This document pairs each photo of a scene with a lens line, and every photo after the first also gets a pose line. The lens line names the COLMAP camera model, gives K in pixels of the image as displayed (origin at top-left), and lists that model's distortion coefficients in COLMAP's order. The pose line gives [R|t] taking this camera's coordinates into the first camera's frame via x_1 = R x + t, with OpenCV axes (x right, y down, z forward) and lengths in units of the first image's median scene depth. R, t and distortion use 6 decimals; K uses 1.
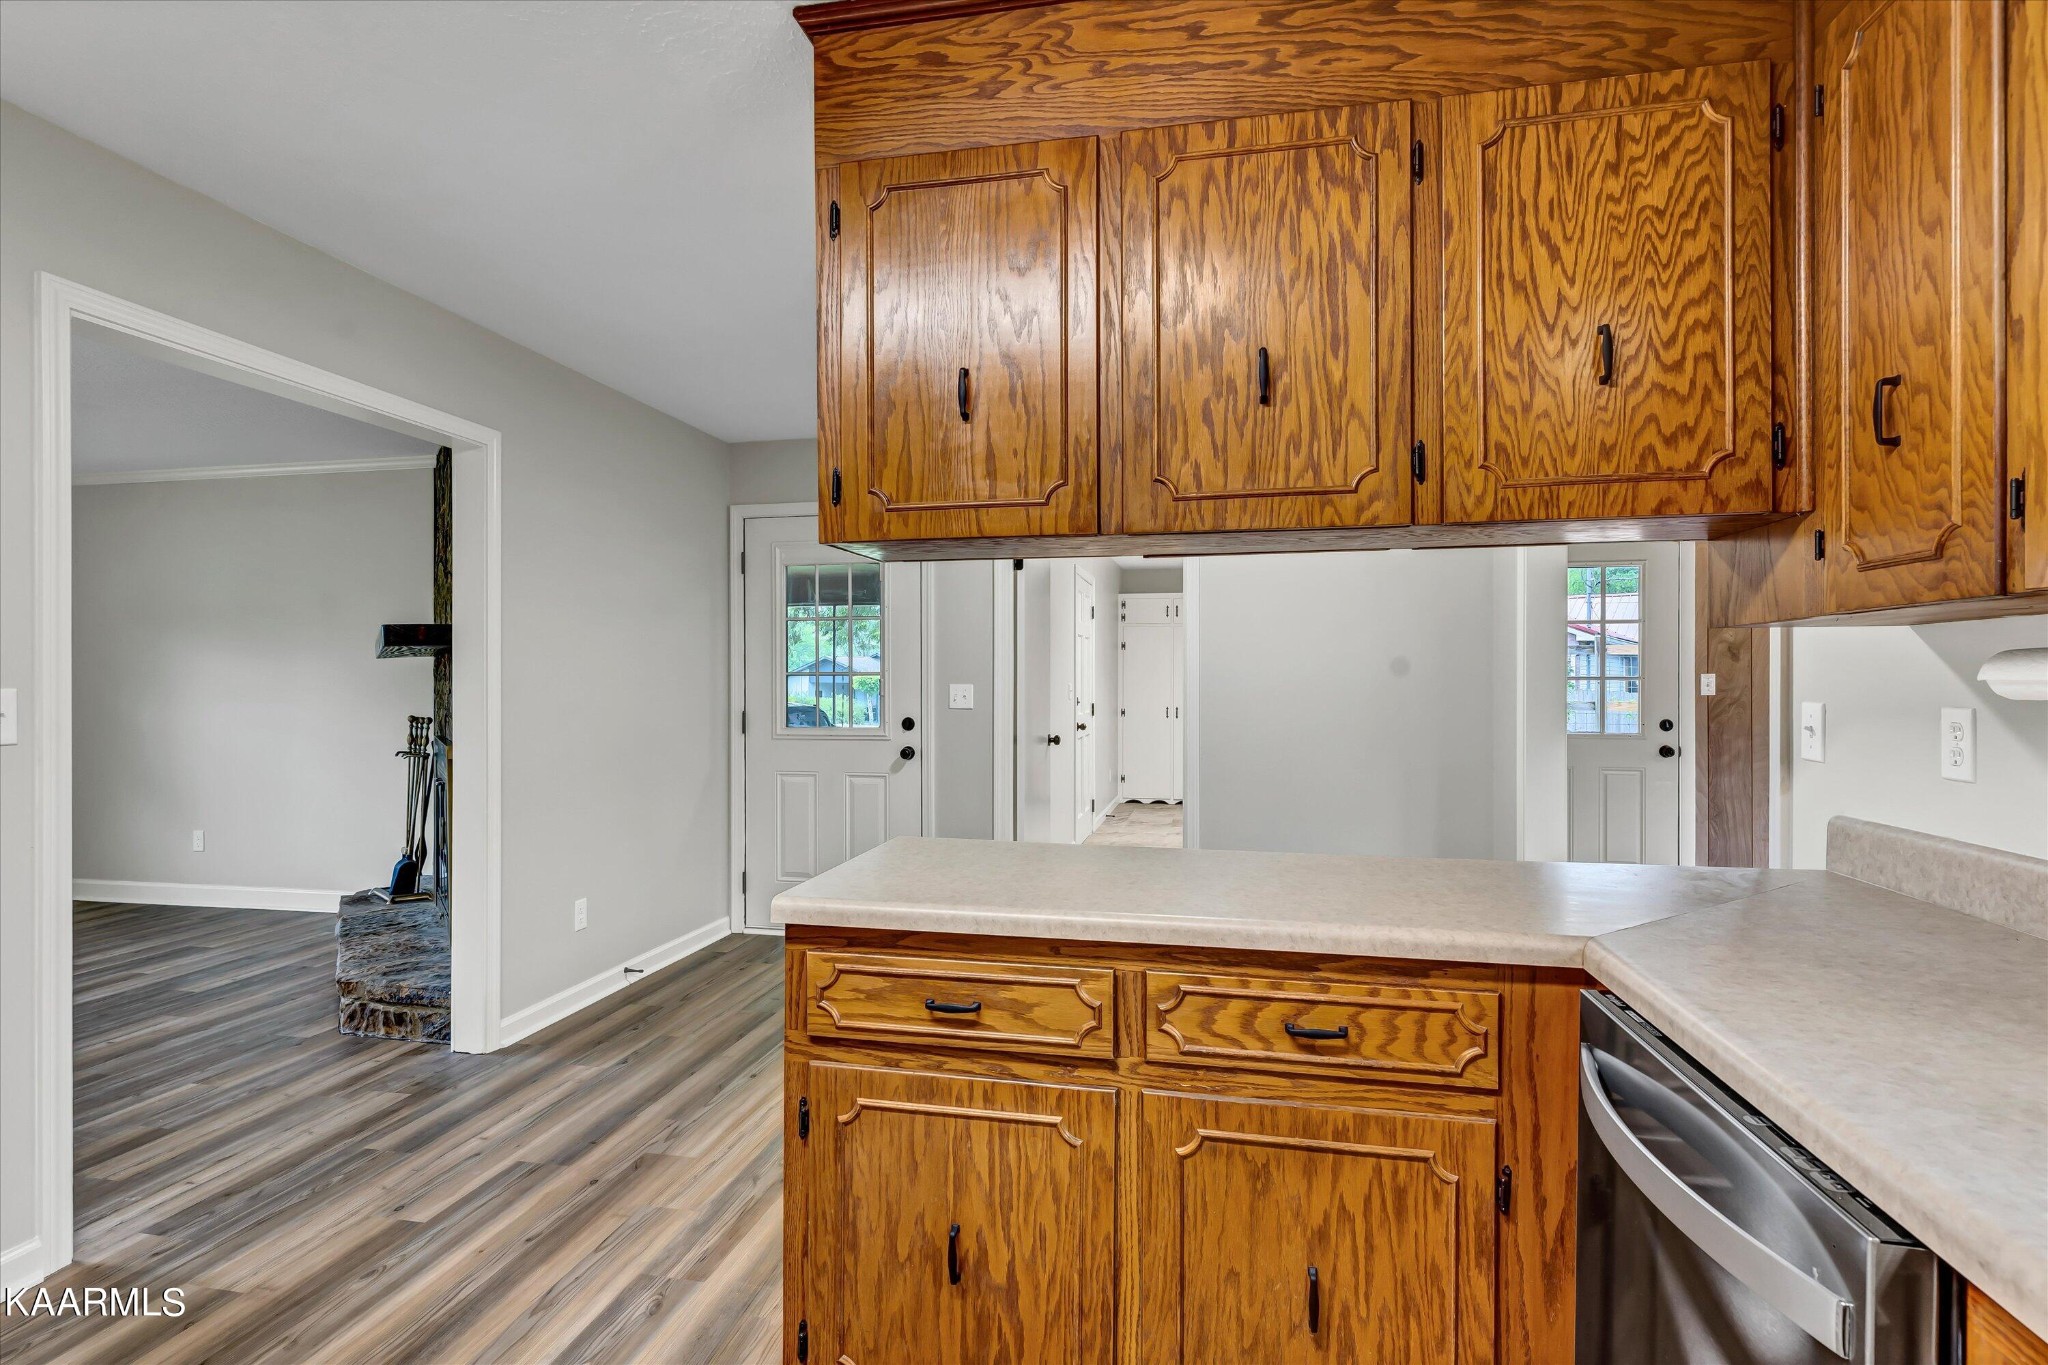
lens RADIAL K [[1003.3, 0, 1019.5], [0, 1003.3, 672.4], [0, 0, 1]] dist [-0.000709, -0.000736]
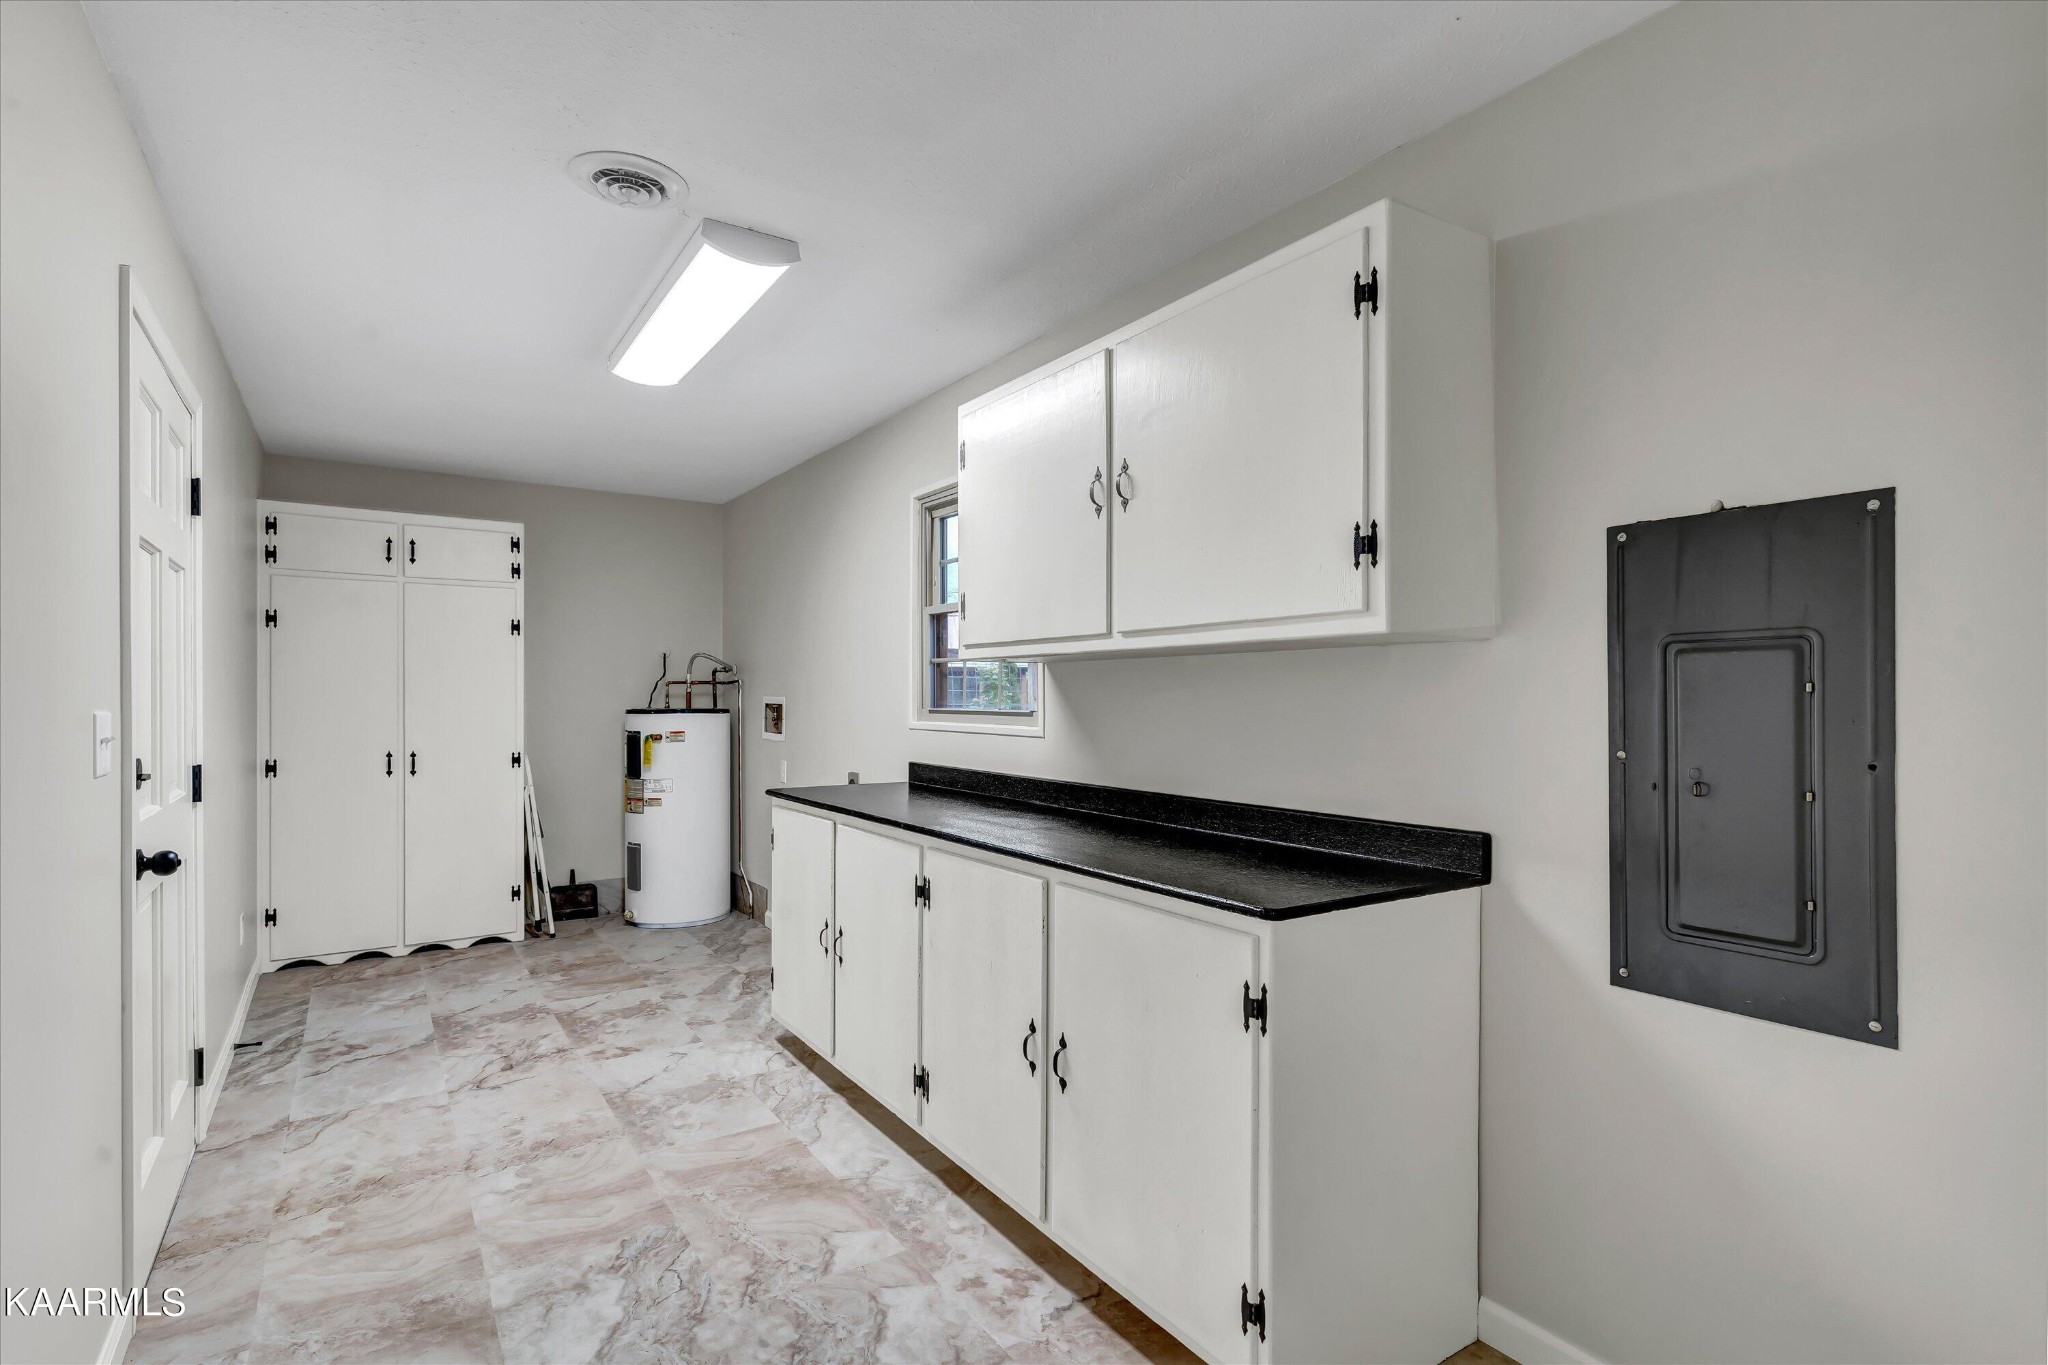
lens RADIAL K [[998.4, 0, 1032.3], [0, 998.4, 690.3], [0, 0, 1]] dist [0.001210, 0.000314]
pose [[0.694670, -0.007351, 0.719291, 0.140795], [0.003056, 0.999969, 0.007268, 0.013260], [-0.719322, -0.002851, 0.694671, 3.129241]]
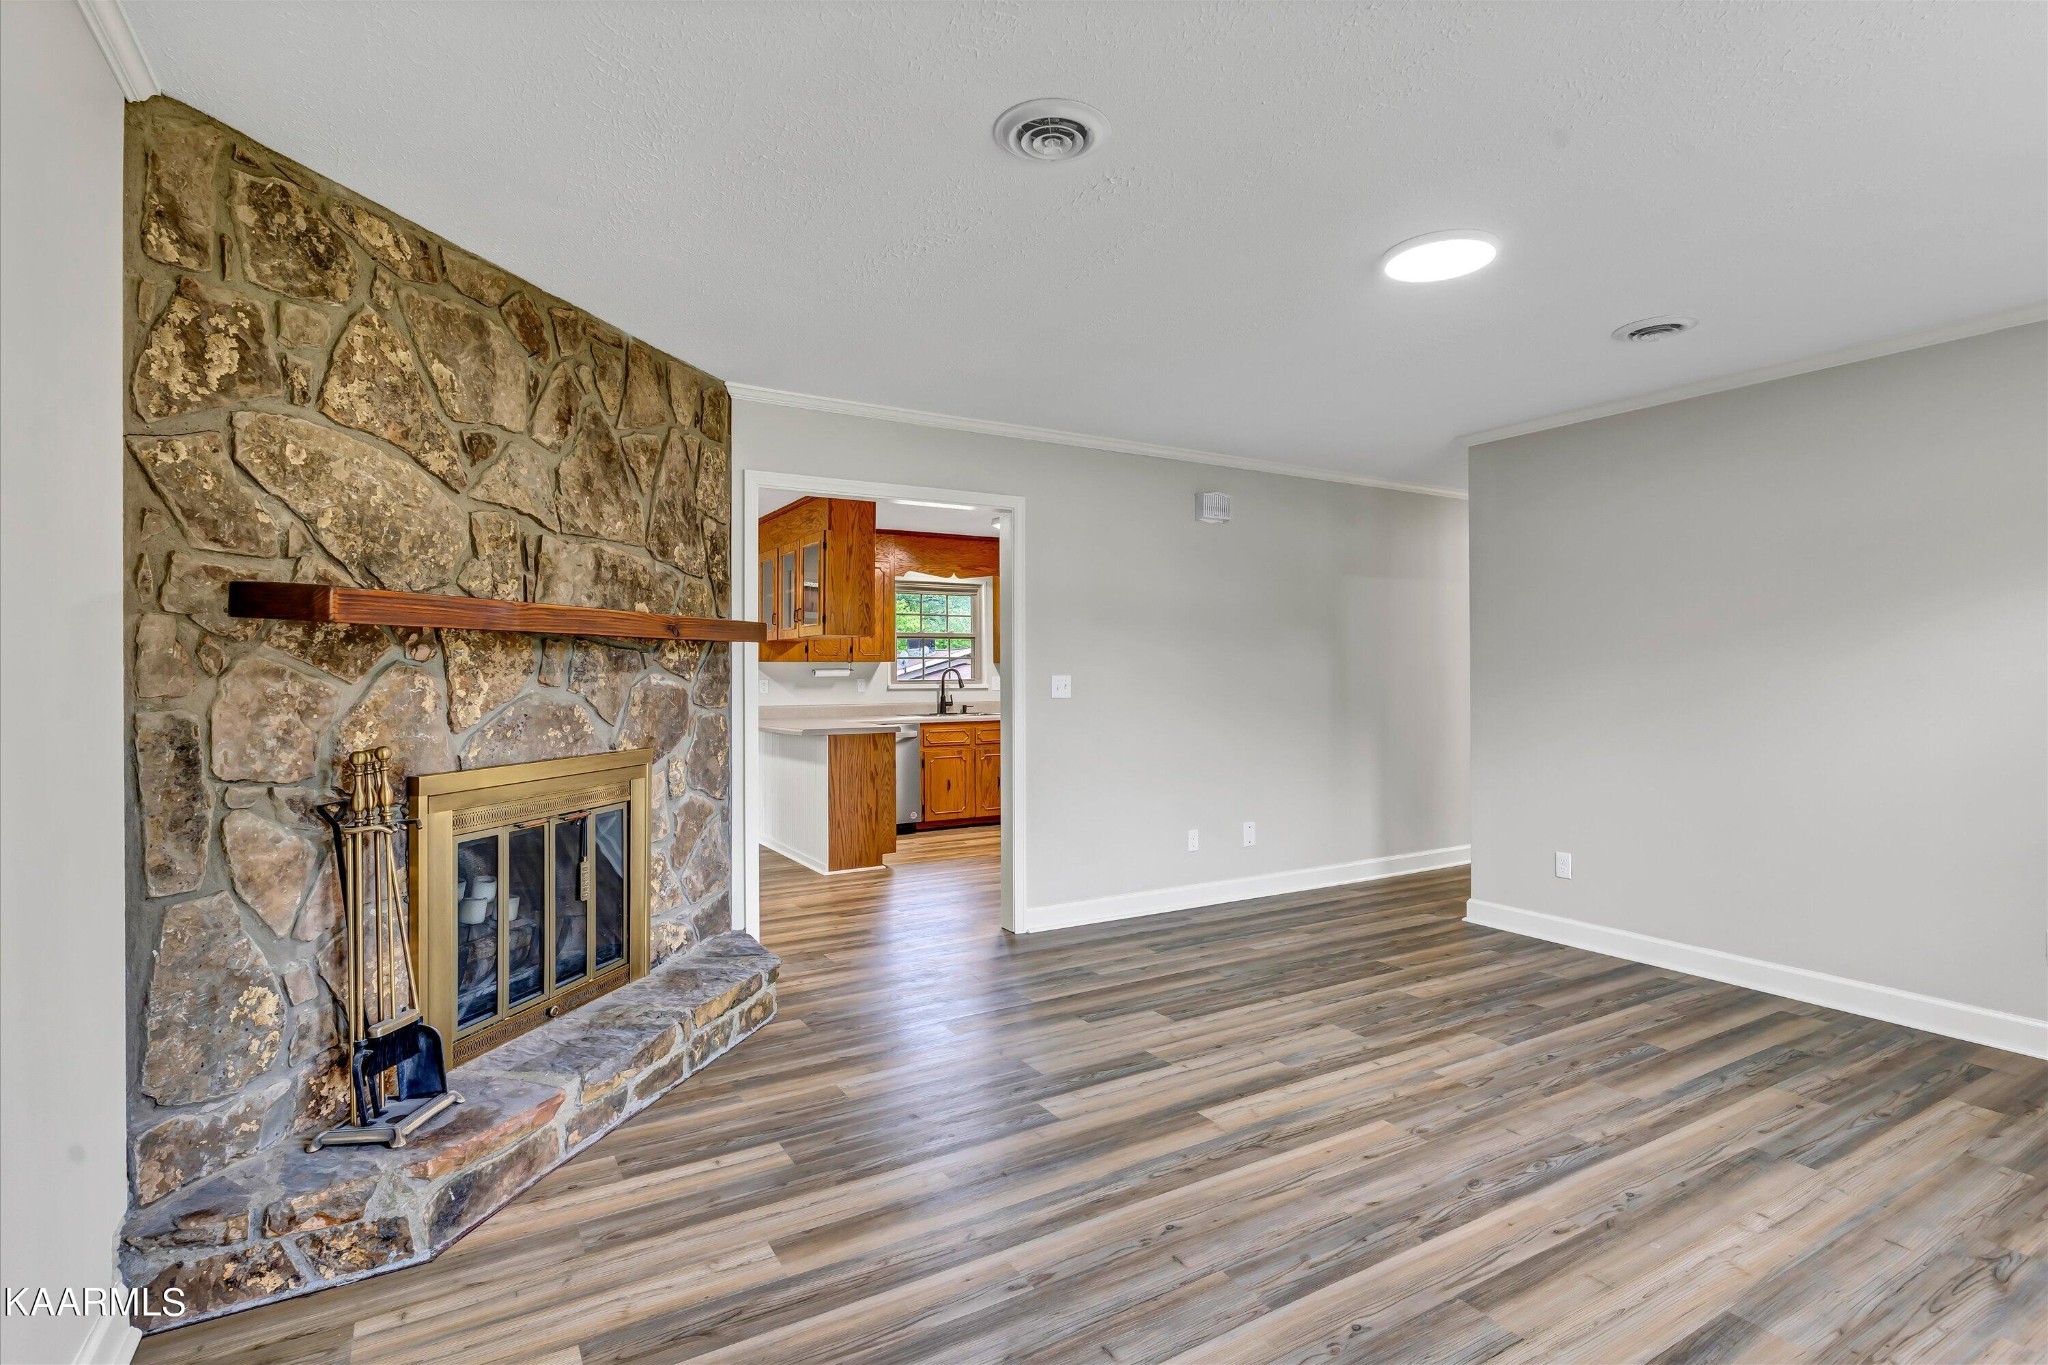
lens RADIAL K [[996.7, 0, 1022.2], [0, 996.7, 664.0], [0, 0, 1]] dist [0.001921, 0.000601]
pose [[-0.674492, 0.009065, 0.738226, -3.801902], [-0.001493, 0.999906, -0.013642, 0.024714], [-0.738280, -0.010303, -0.674415, 3.586357]]
